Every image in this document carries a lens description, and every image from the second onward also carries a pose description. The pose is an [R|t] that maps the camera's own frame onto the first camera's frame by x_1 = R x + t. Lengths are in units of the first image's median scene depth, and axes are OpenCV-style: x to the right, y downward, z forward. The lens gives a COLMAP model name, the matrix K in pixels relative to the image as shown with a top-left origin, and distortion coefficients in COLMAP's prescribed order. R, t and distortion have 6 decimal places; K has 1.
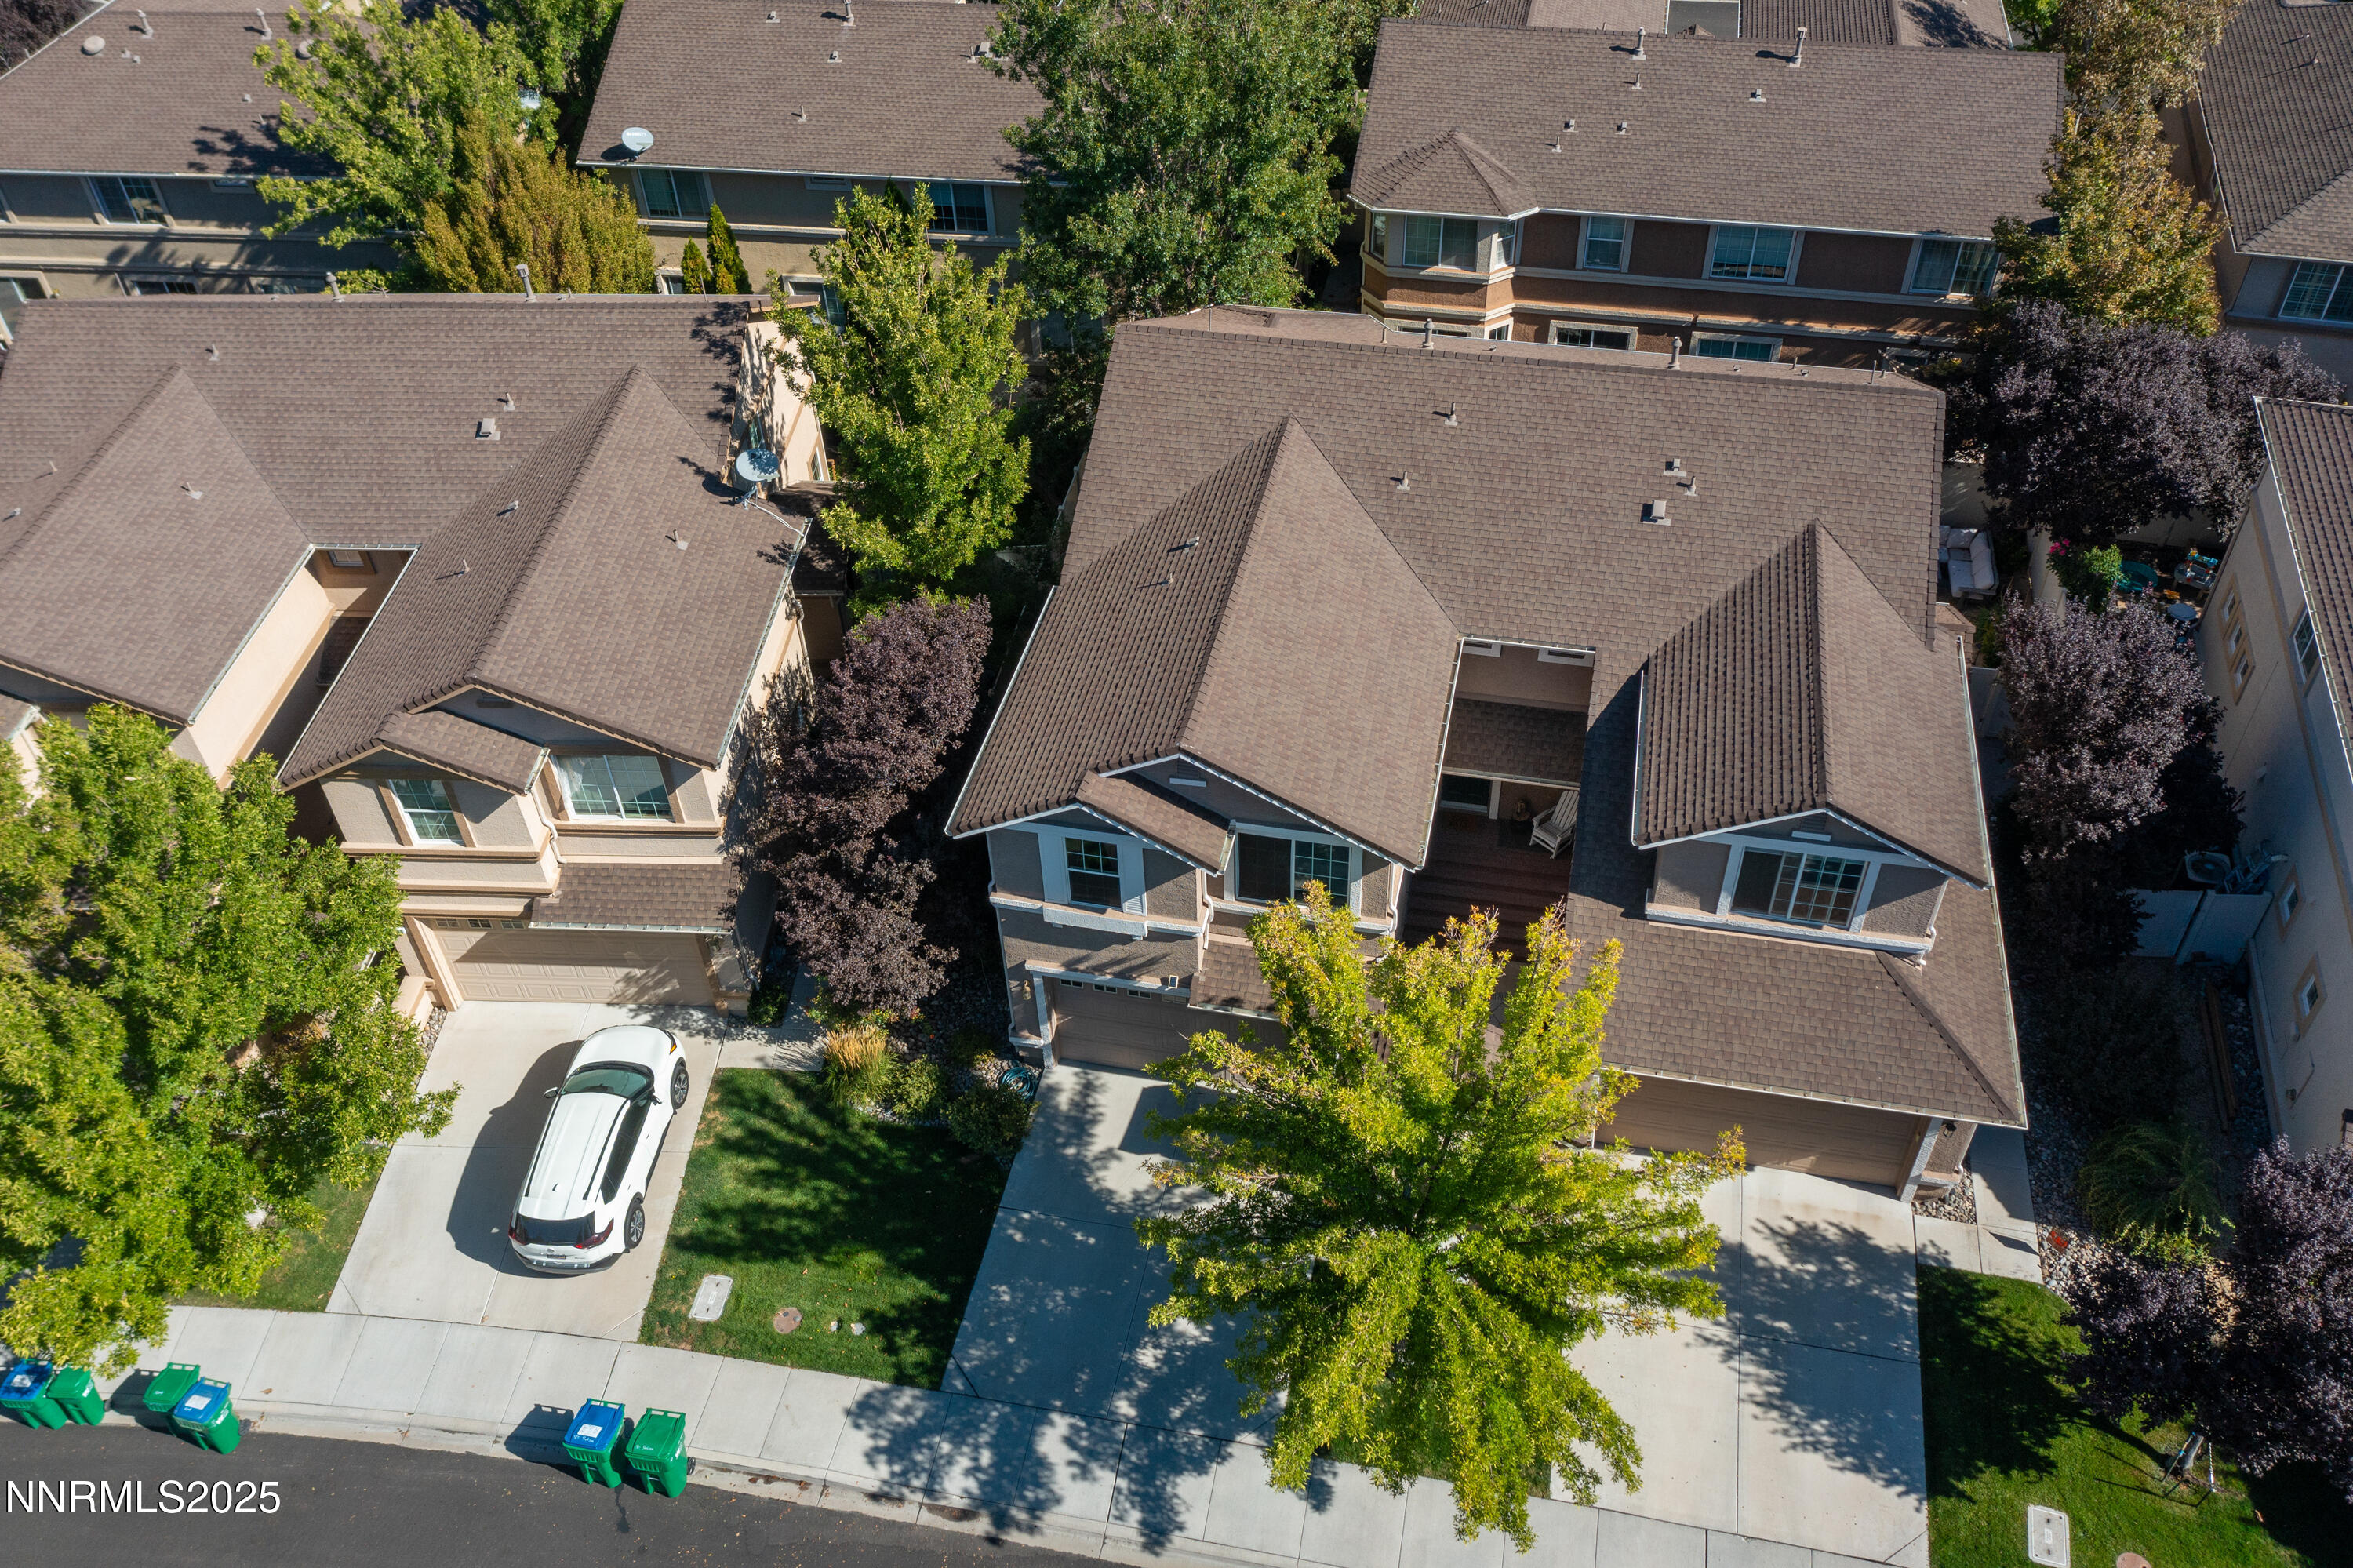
lens RADIAL K [[1872.2, 0, 1173.2], [0, 1872.2, 784.6], [0, 0, 1]] dist [-0.004308, 0.005243]
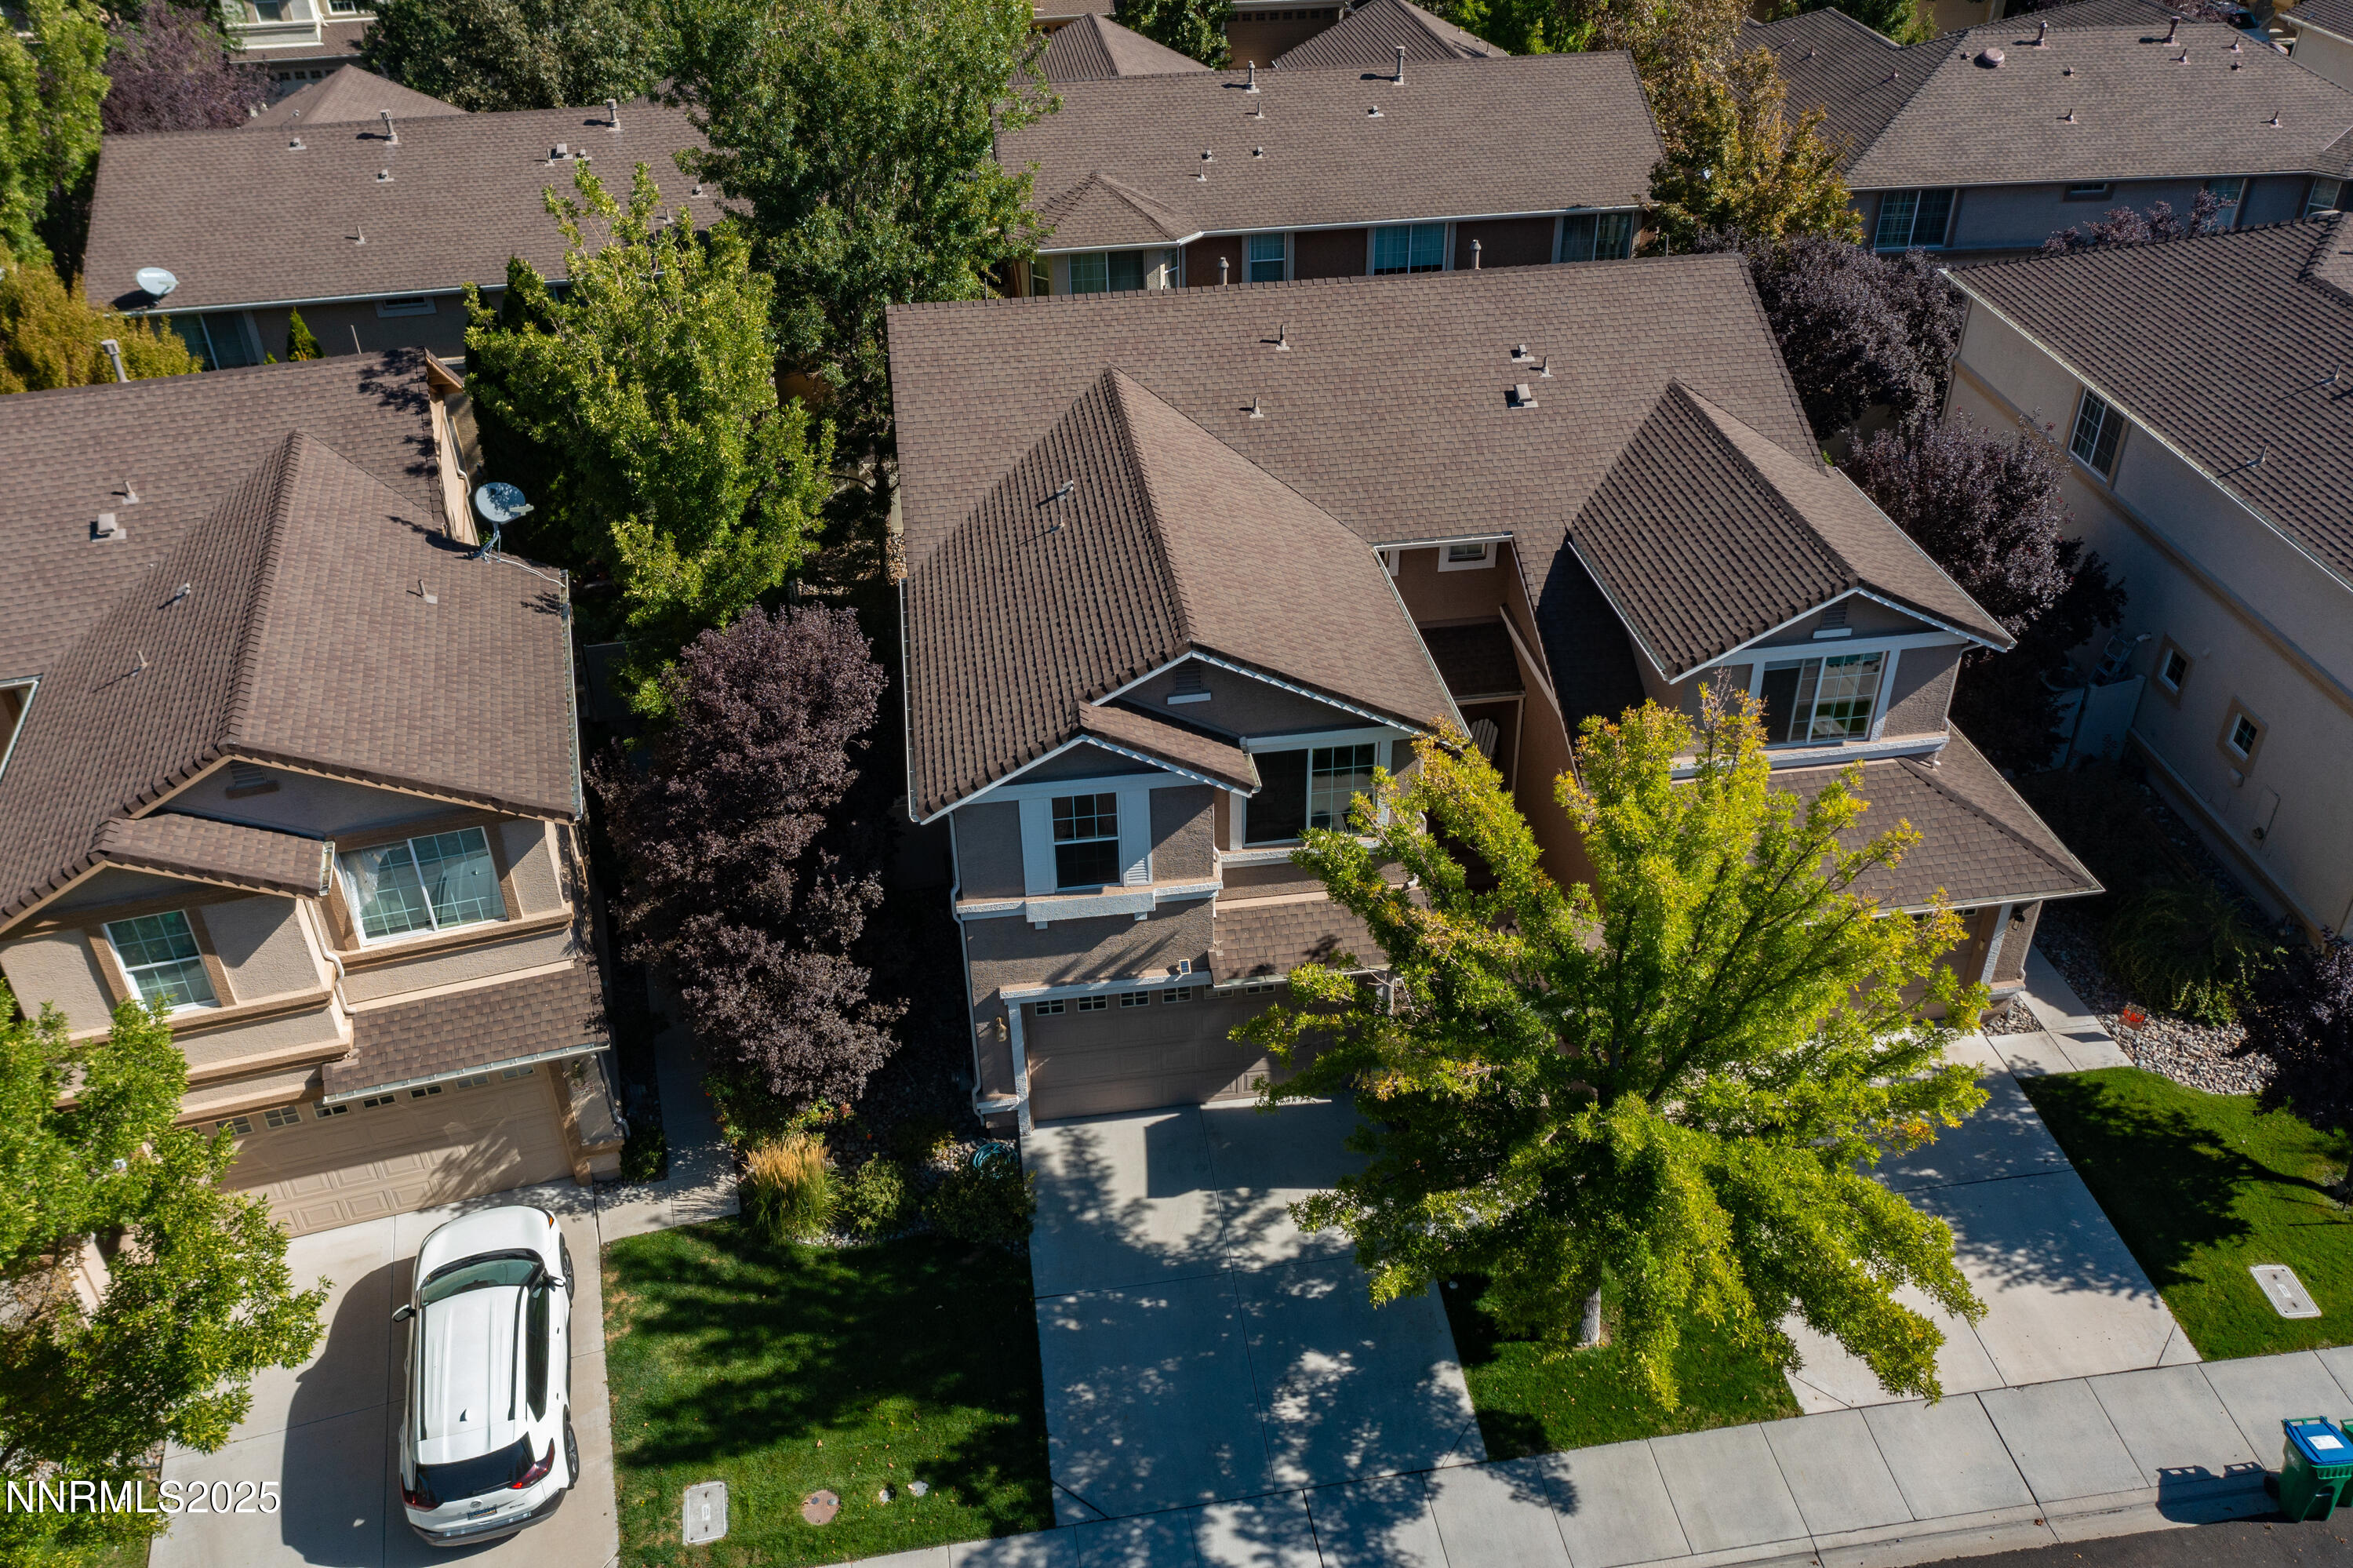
lens RADIAL K [[1872.2, 0, 1177.7], [0, 1872.2, 783.1], [0, 0, 1]] dist [-0.004308, 0.005243]
pose [[0.935425, -0.181667, 0.303276, -0.237512], [0.228046, 0.965596, -0.124976, 0.127744], [-0.270138, 0.186067, 0.944672, 0.193252]]
